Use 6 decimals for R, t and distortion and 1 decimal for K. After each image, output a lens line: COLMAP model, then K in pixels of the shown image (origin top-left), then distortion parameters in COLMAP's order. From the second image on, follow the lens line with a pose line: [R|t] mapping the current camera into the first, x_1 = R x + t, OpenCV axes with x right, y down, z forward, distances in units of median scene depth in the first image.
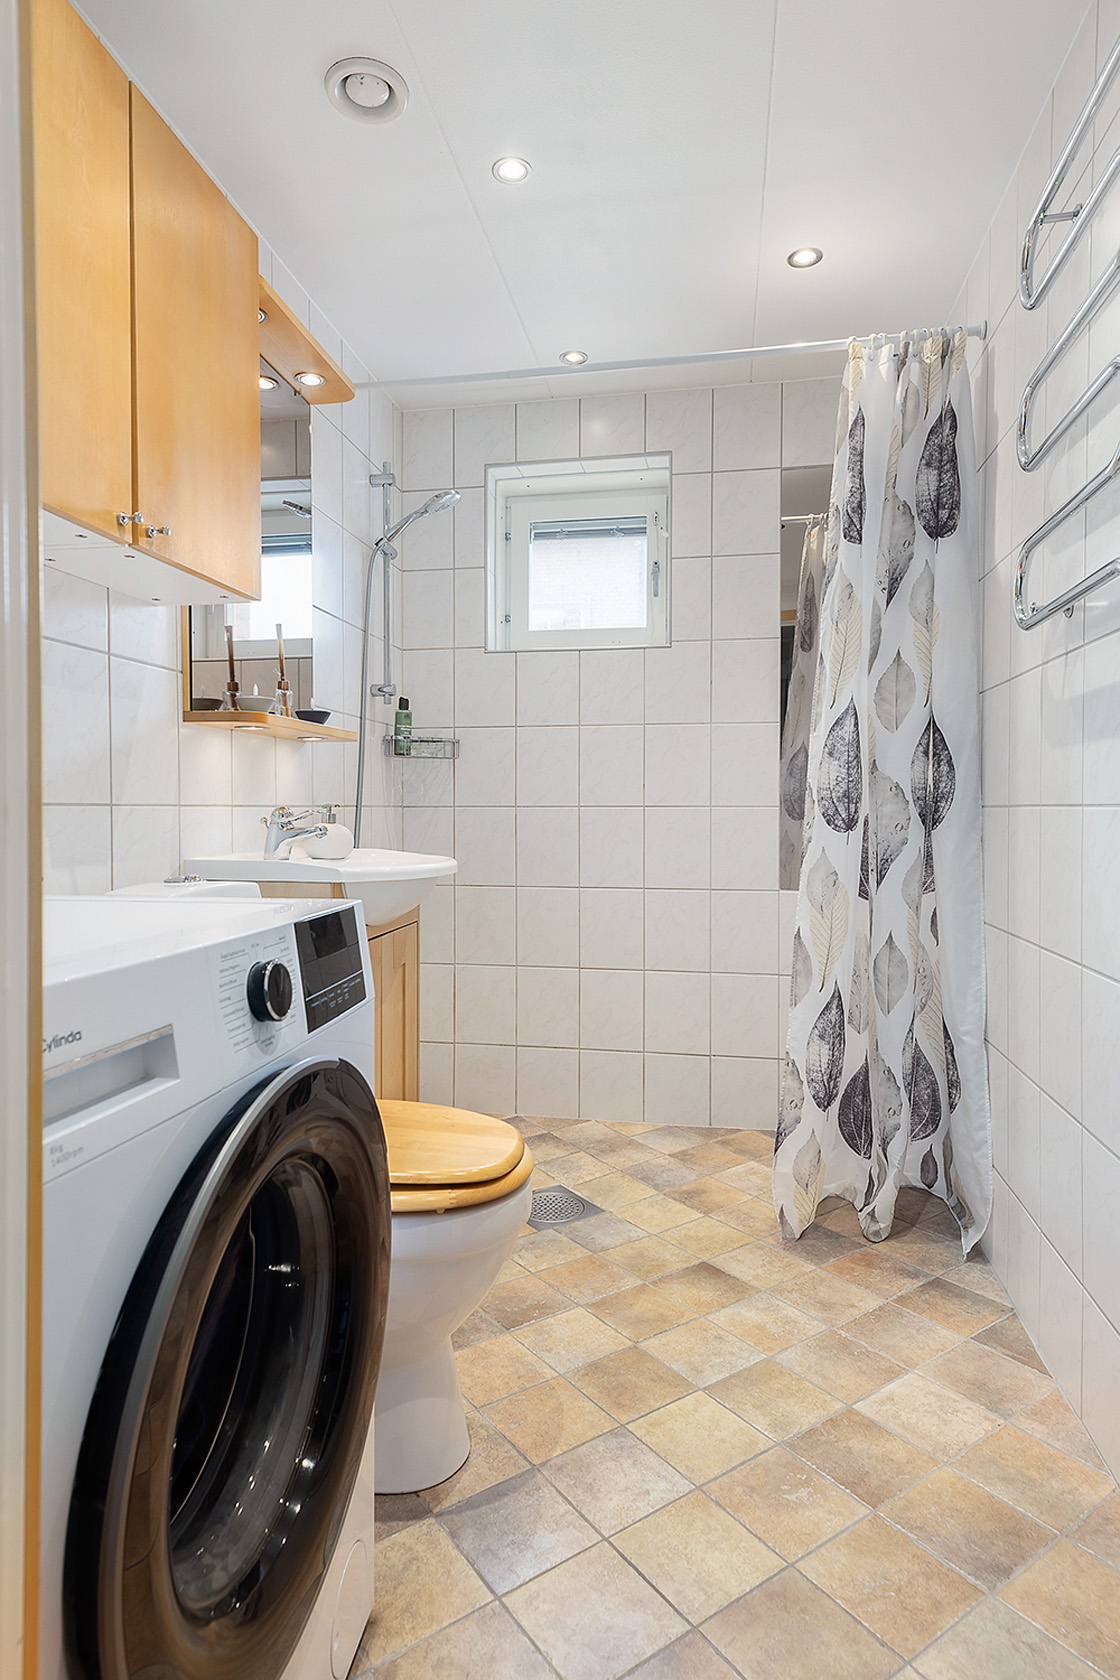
lens RADIAL K [[973.3, 0, 547.5], [0, 973.3, 811.5], [0, 0, 1]] dist [0.037065, 0.000655]
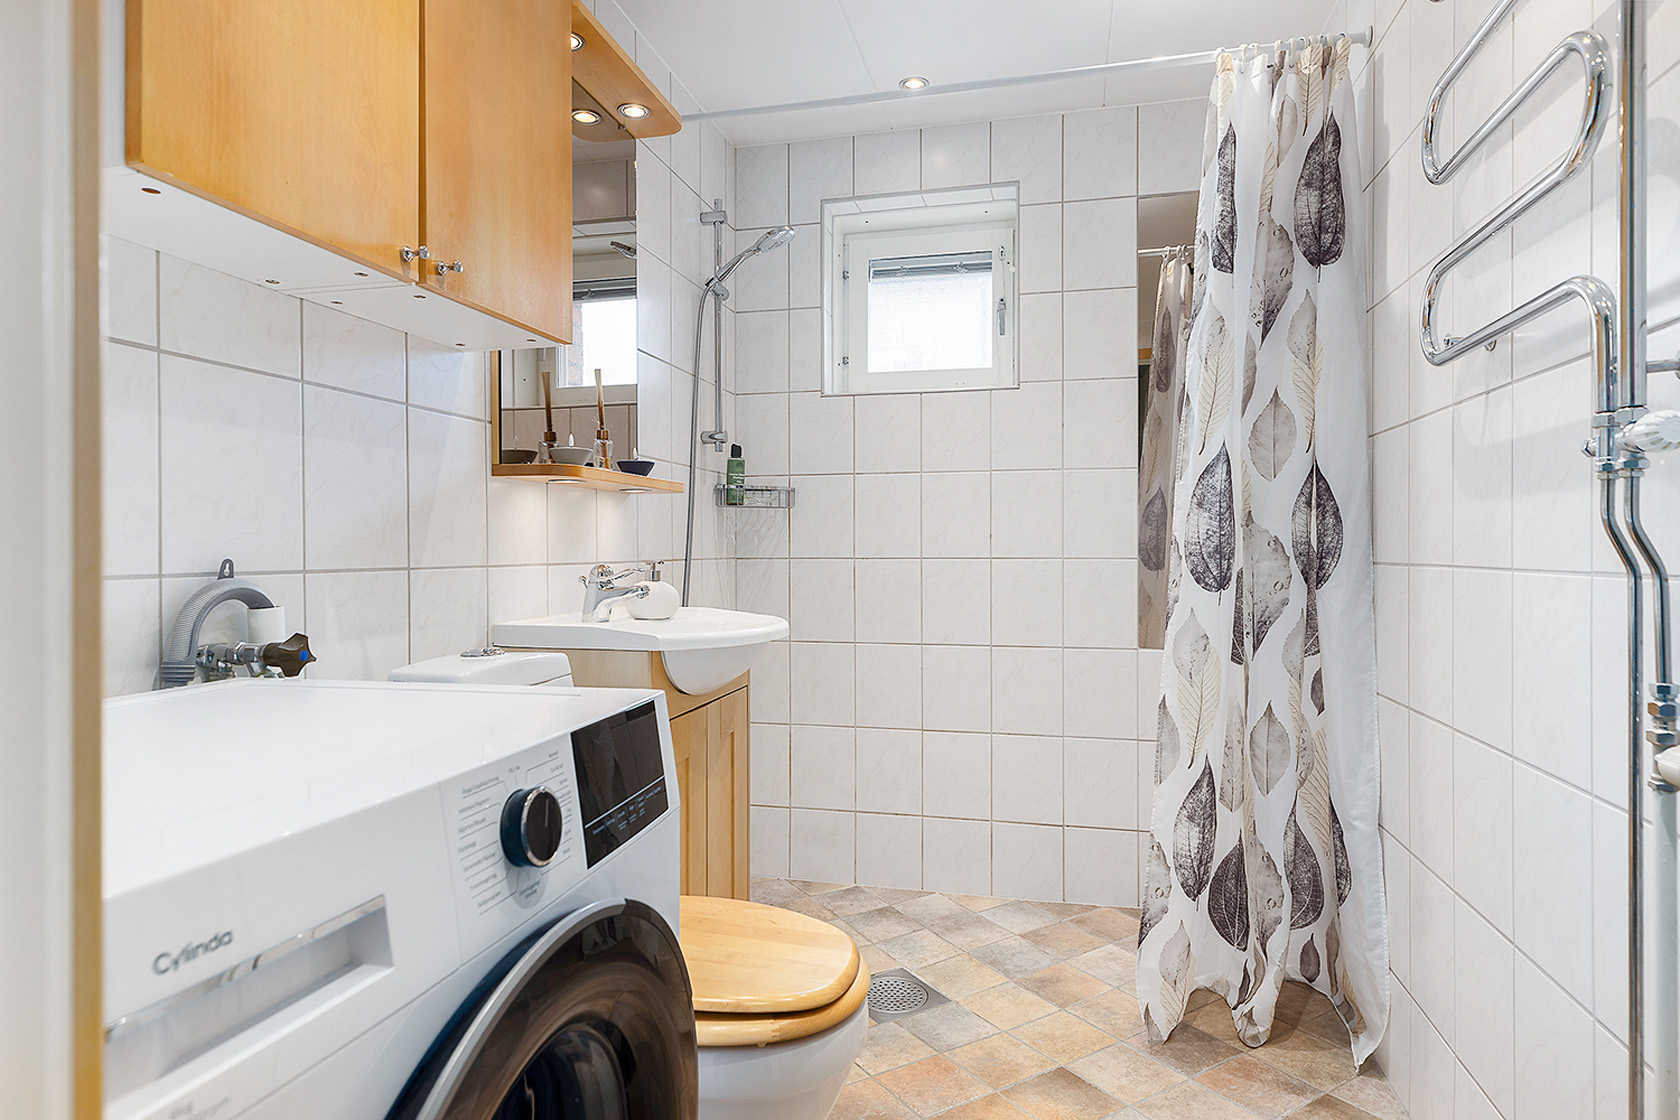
lens RADIAL K [[955.0, 0, 836.5], [0, 955.0, 539.2], [0, 0, 1]] dist [0.011715, 0.000037]
pose [[0.998409, -0.002591, -0.056334, 0.003587], [0.001936, 0.999930, -0.011674, -0.017778], [0.056360, 0.011546, 0.998344, 0.099305]]
